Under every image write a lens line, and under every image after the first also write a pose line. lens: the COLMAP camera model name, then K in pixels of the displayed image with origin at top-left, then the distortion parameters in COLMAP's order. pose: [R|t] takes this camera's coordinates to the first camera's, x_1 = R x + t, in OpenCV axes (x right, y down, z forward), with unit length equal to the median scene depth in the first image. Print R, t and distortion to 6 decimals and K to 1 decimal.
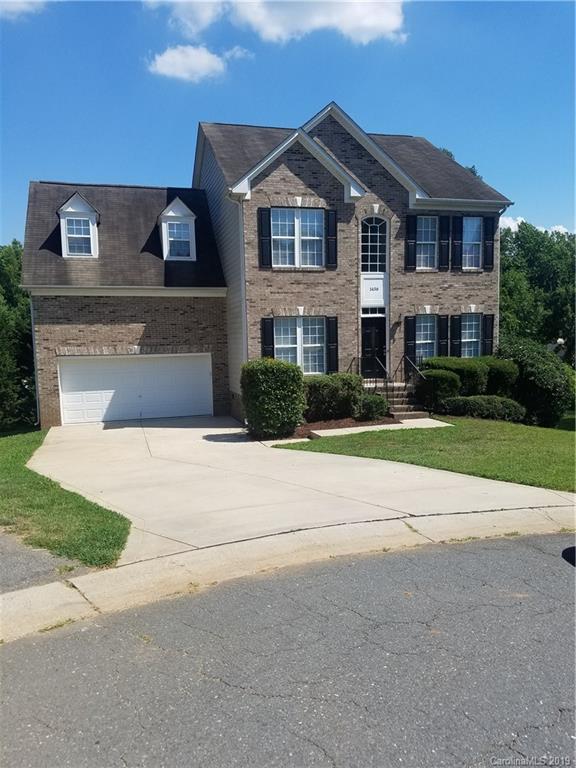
lens RADIAL K [[593.1, 0, 281.0], [0, 593.1, 387.3], [0, 0, 1]] dist [0.238453, -0.496233]
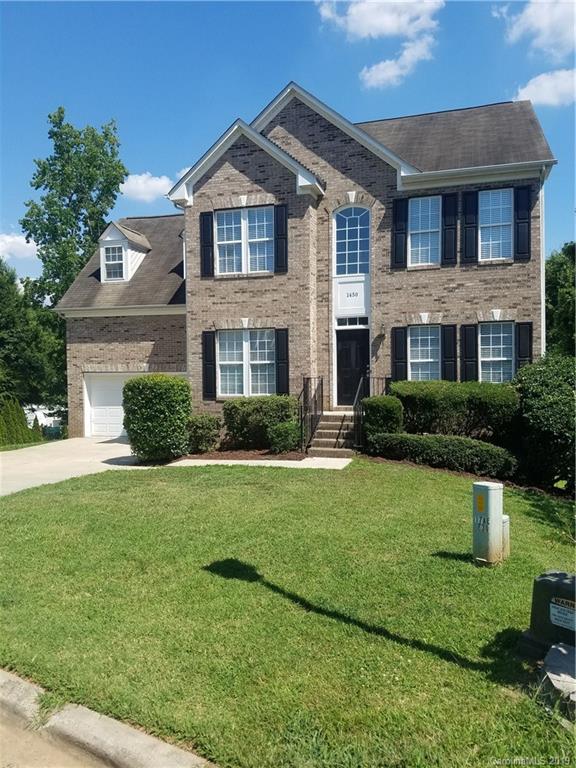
lens RADIAL K [[585.5, 0, 284.1], [0, 585.5, 373.9], [0, 0, 1]] dist [0.232147, -0.408072]
pose [[0.844492, 0.015120, -0.535355, 0.509868], [-0.055833, 0.996640, -0.059925, -0.004635], [0.532650, 0.080497, 0.842499, 0.292178]]
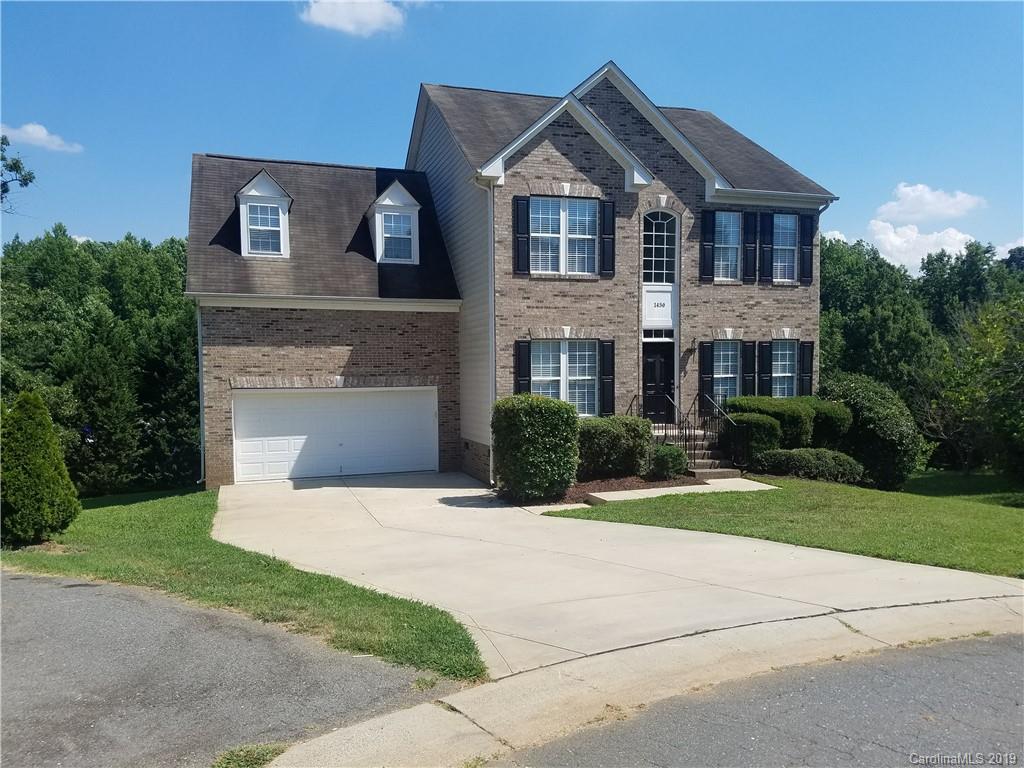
lens RADIAL K [[790.7, 0, 510.8], [0, 790.7, 395.1], [0, 0, 1]] dist [0.238453, -0.496233]
pose [[0.998994, 0.012616, 0.043038, -0.074184], [-0.010377, 0.998601, -0.051853, 0.003278], [-0.043632, 0.051354, 0.997727, 0.011598]]
